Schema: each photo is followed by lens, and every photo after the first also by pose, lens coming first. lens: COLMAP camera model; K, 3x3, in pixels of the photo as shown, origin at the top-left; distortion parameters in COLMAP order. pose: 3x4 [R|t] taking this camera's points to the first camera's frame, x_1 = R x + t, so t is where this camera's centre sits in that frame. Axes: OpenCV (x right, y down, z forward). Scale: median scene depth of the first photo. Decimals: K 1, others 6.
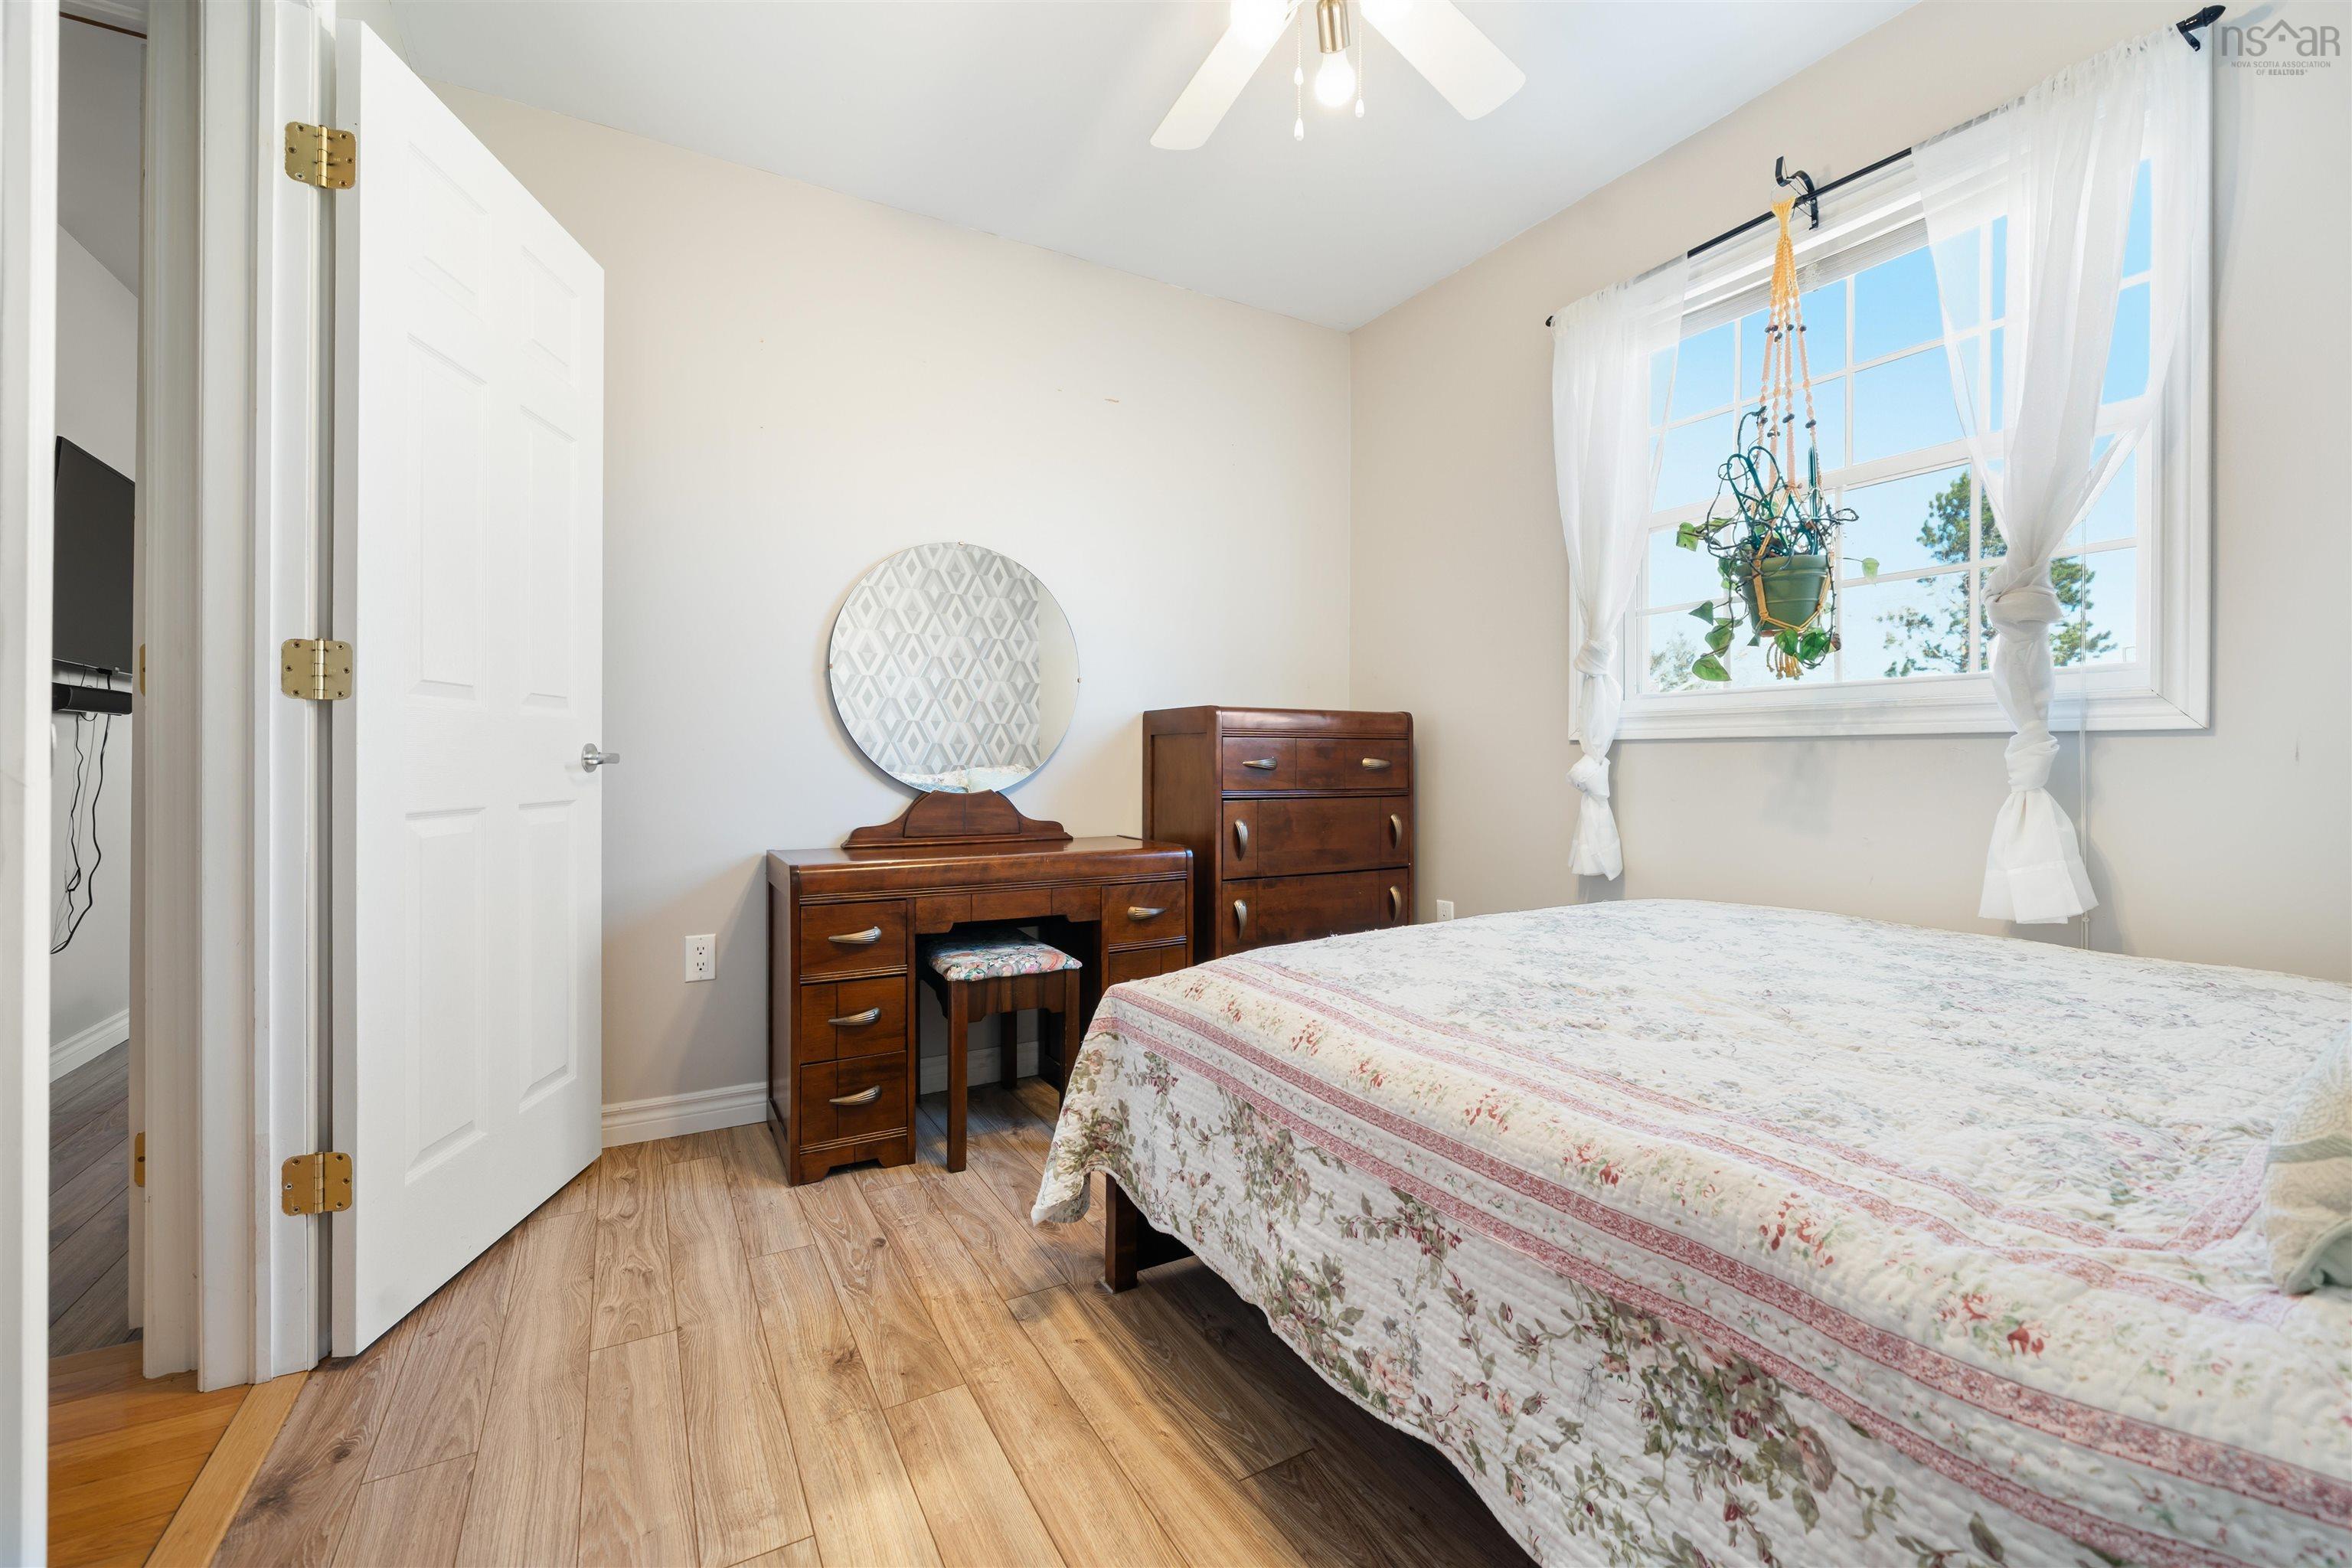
lens RADIAL K [[977.5, 0, 1157.5], [0, 977.5, 764.4], [0, 0, 1]] dist [-0.003141, -0.000144]
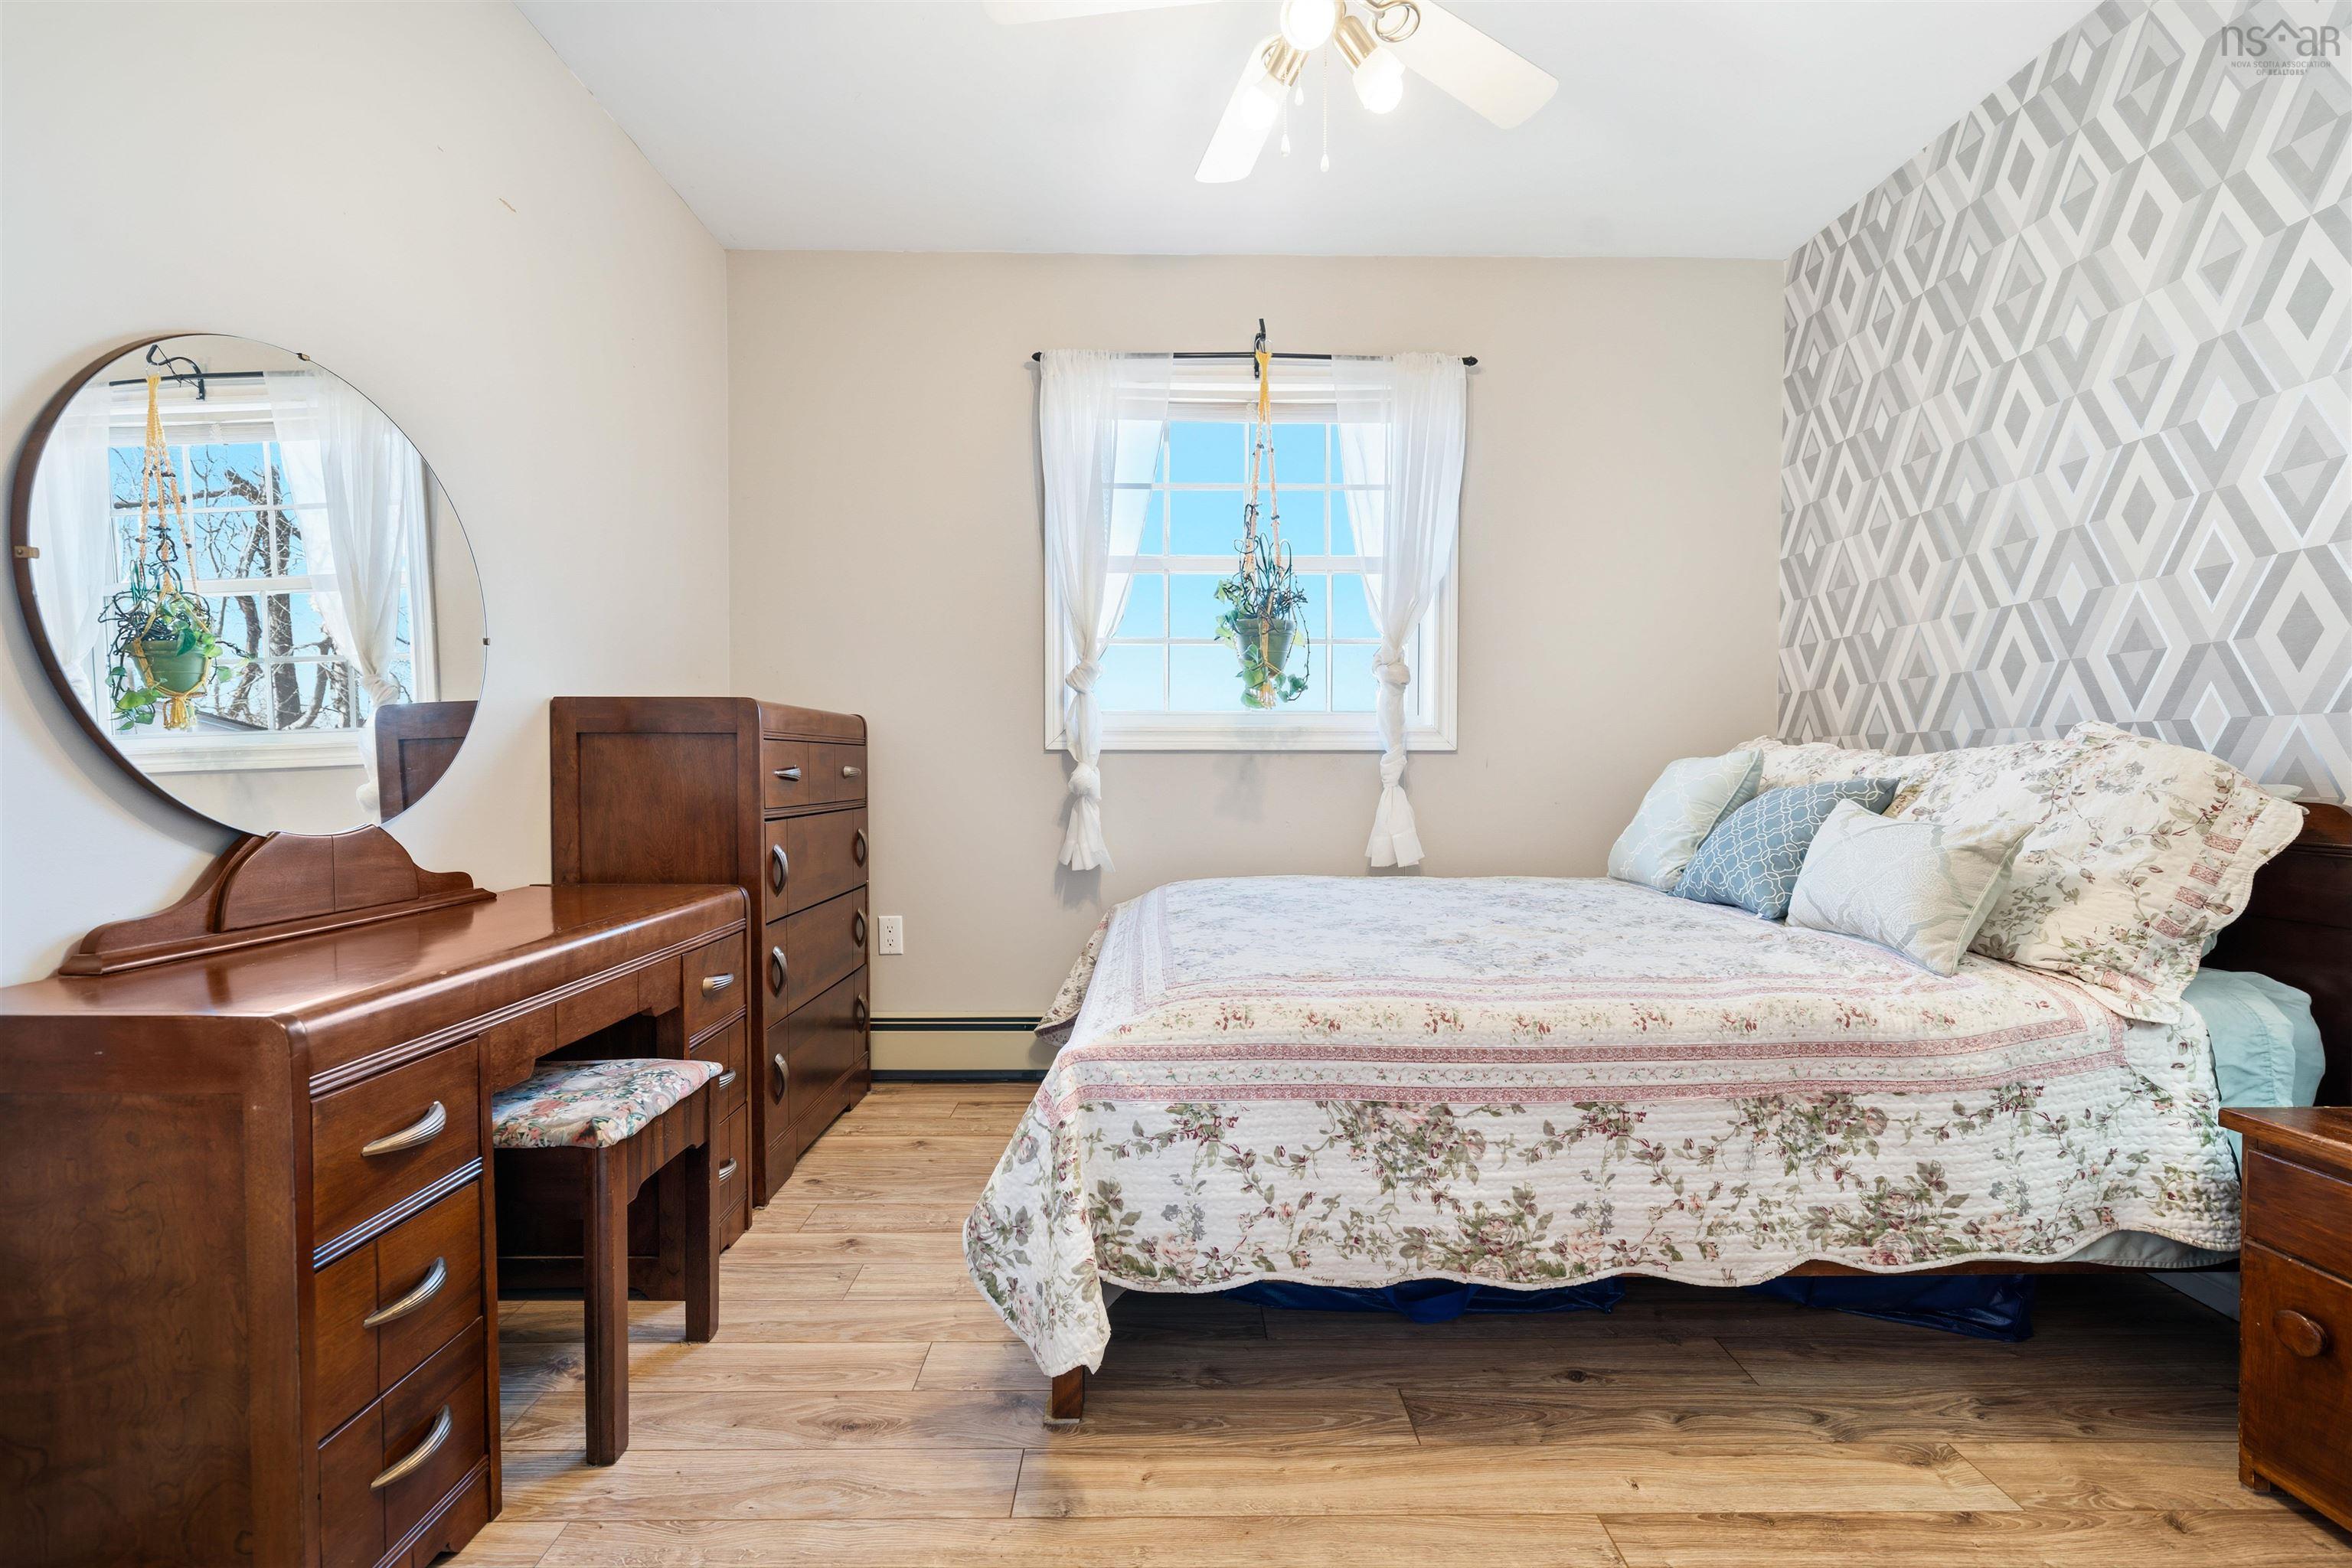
lens RADIAL K [[977.5, 0, 1161.2], [0, 977.5, 788.3], [0, 0, 1]] dist [-0.003141, -0.000144]
pose [[0.471337, -0.024377, 0.881616, -1.122572], [0.005275, 0.999678, 0.024822, -0.017225], [-0.881938, -0.007049, 0.471314, 0.862643]]
